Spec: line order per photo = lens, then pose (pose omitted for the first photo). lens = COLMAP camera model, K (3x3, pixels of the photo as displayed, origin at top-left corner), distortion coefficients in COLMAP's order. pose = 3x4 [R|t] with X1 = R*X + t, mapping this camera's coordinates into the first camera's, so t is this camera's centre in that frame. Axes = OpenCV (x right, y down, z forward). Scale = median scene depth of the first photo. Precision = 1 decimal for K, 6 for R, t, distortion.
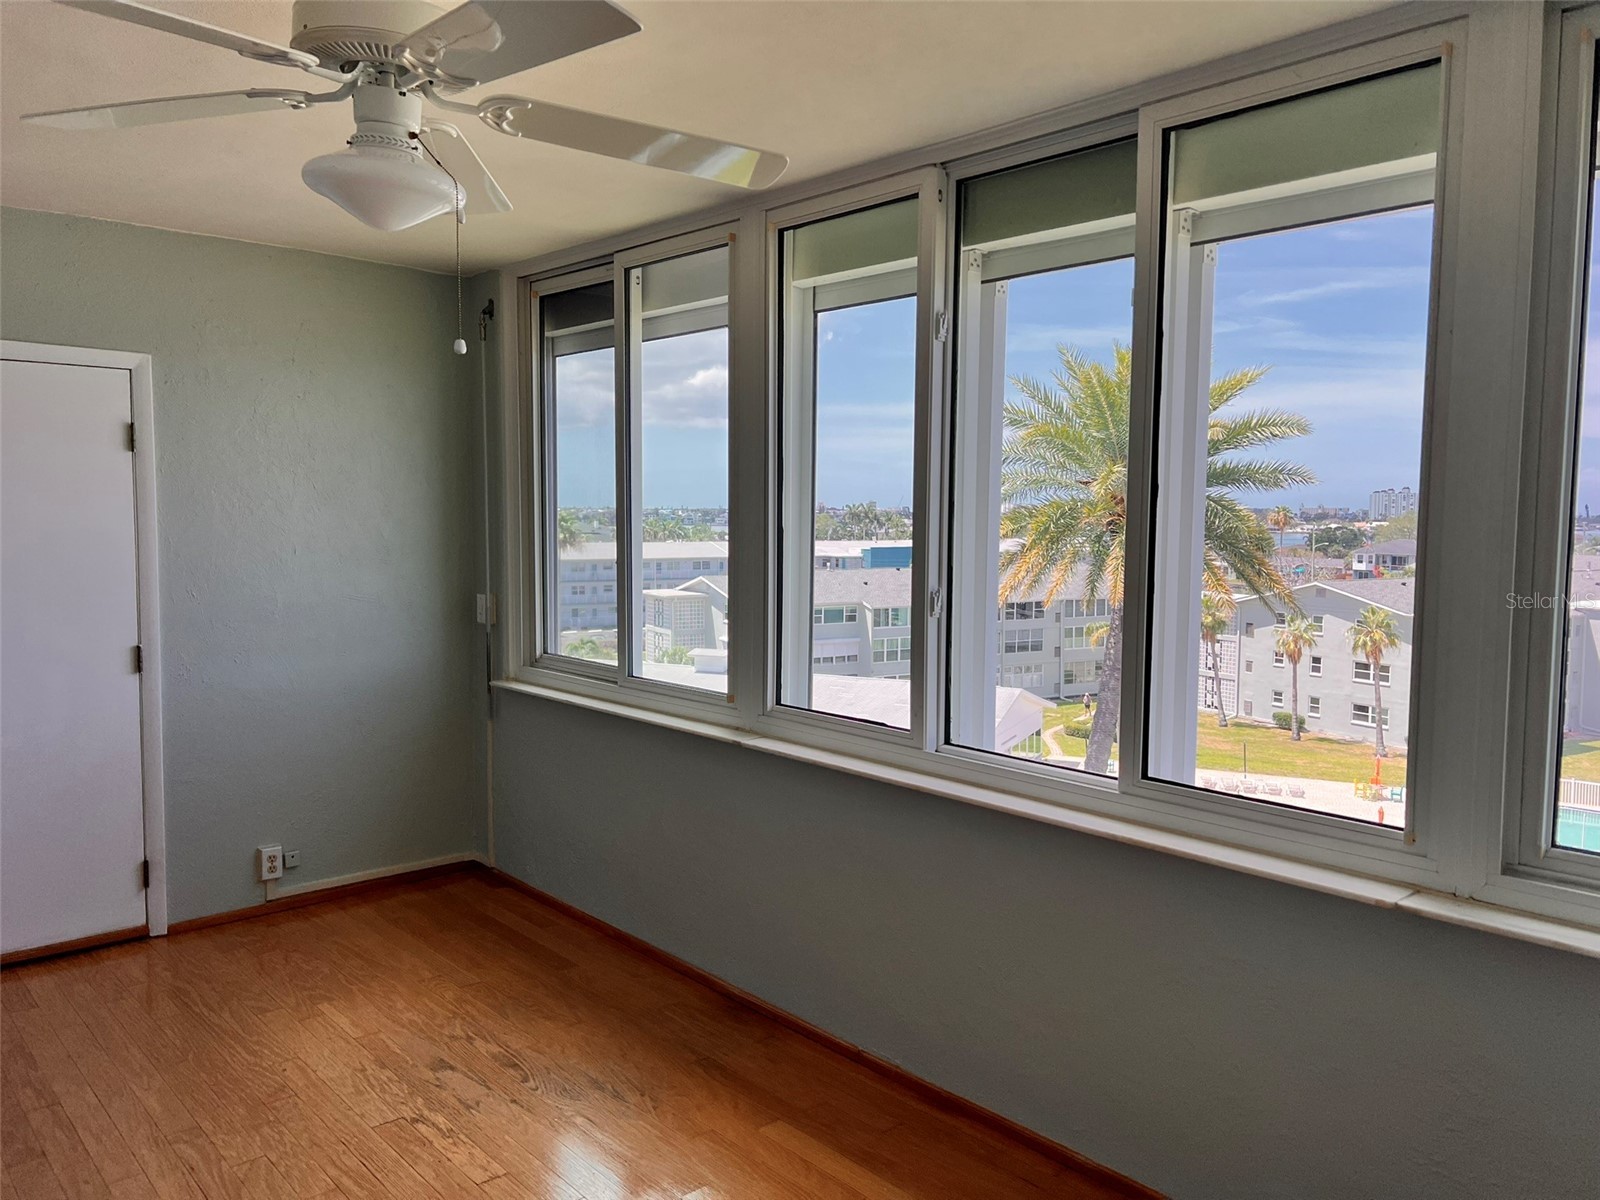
lens RADIAL K [[1194.1, 0, 812.5], [0, 1194.1, 604.4], [0, 0, 1]] dist [0.054563, -0.064880]
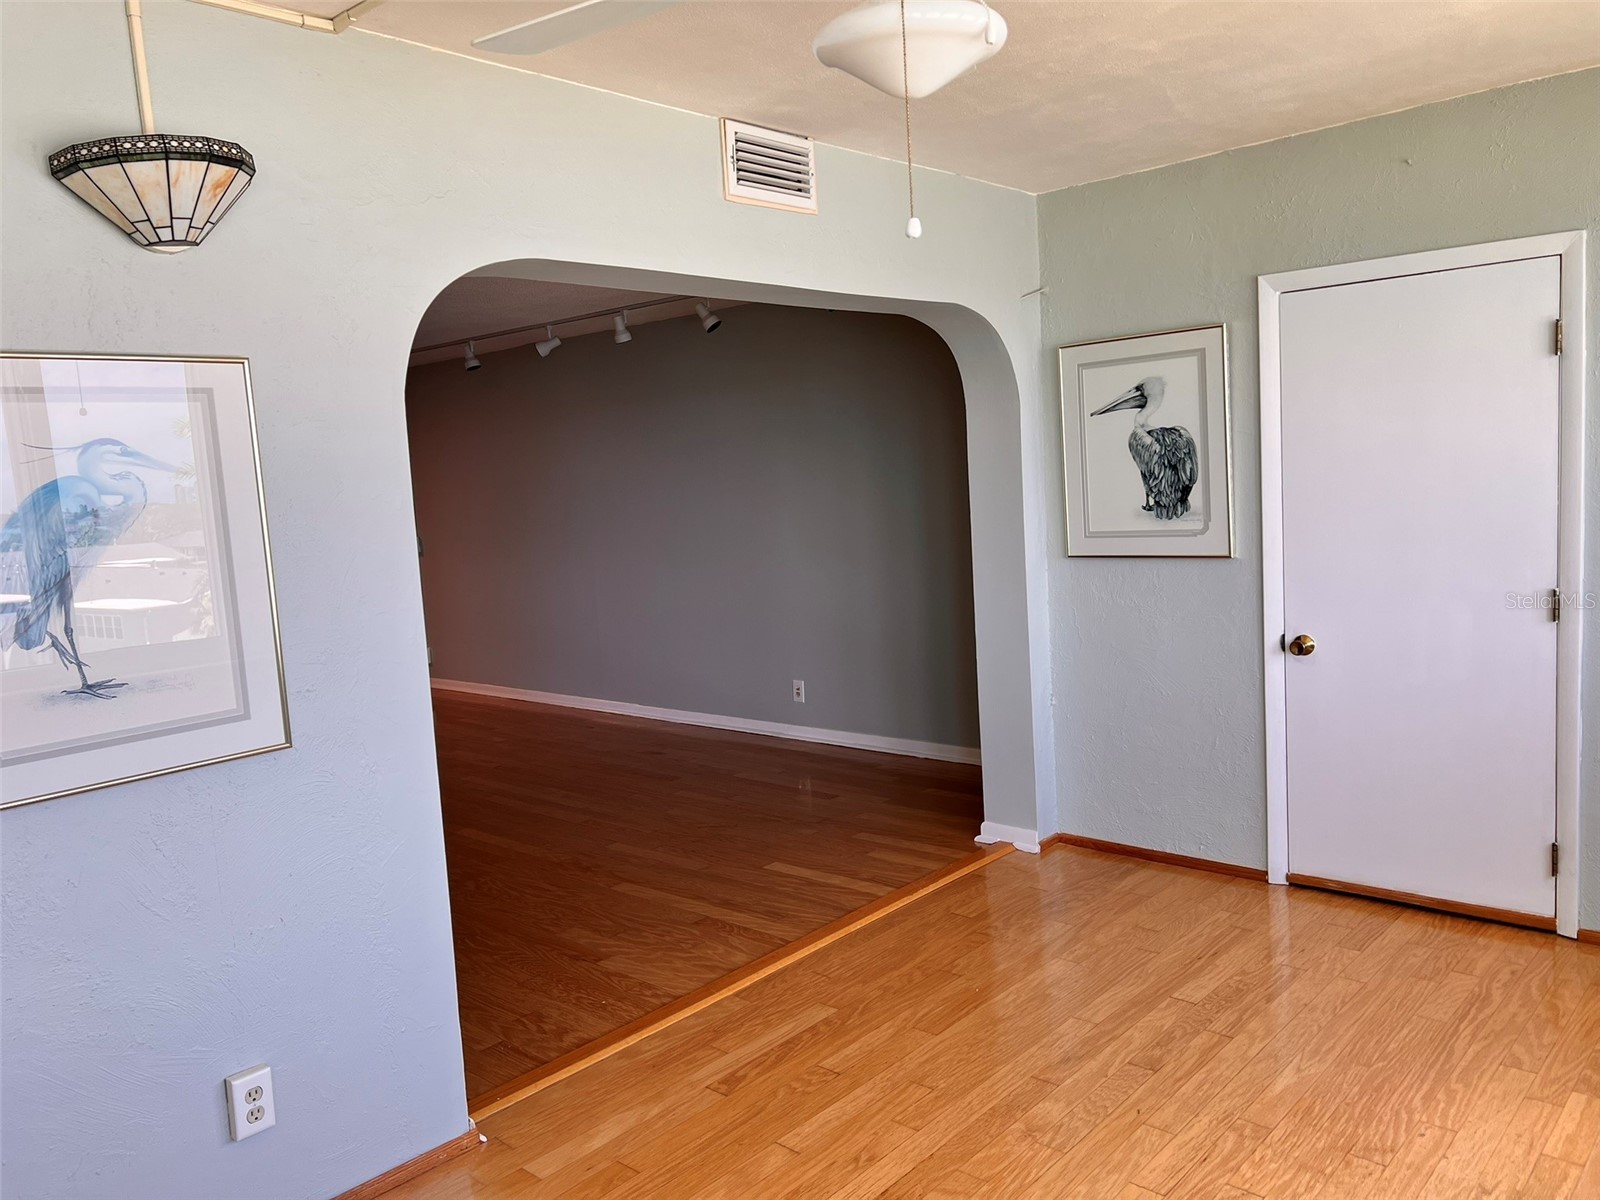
lens RADIAL K [[1194.1, 0, 812.5], [0, 1194.1, 604.4], [0, 0, 1]] dist [0.054563, -0.064880]
pose [[0.105744, 0.098943, -0.989459, 0.219499], [-0.023938, 0.995002, 0.096939, -0.024677], [0.994105, 0.013435, 0.107584, 0.406379]]
